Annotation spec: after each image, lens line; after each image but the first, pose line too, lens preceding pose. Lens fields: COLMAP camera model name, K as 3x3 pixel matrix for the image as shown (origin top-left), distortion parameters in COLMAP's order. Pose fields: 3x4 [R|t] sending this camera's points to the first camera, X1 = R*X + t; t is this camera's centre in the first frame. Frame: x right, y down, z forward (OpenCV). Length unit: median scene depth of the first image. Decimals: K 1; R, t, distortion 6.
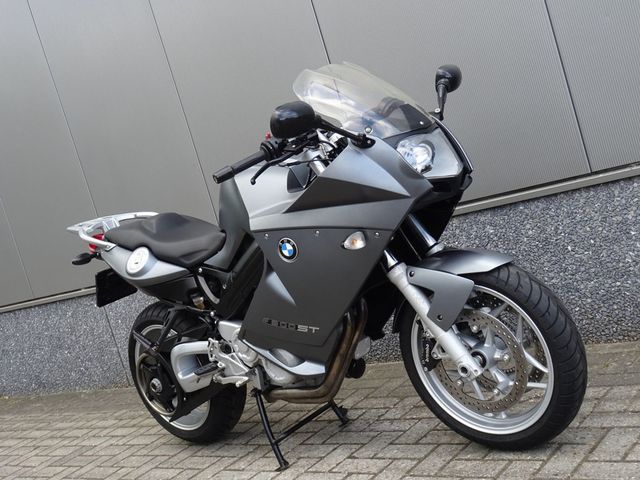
lens RADIAL K [[830.6, 0, 321.8], [0, 830.6, 240.7], [0, 0, 1]] dist [-0.007100, 0.000000]
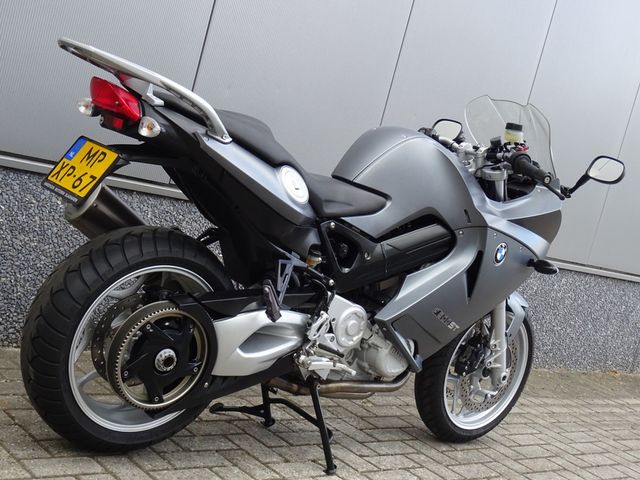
lens RADIAL K [[973.3, 0, 321.5], [0, 973.3, 235.8], [0, 0, 1]] dist [-0.047611, 0.000000]
pose [[0.032397, 0.208653, 0.977453, -1.108584], [-0.191586, 0.961128, -0.198818, 0.244328], [-0.980941, -0.180825, 0.071113, 0.995463]]
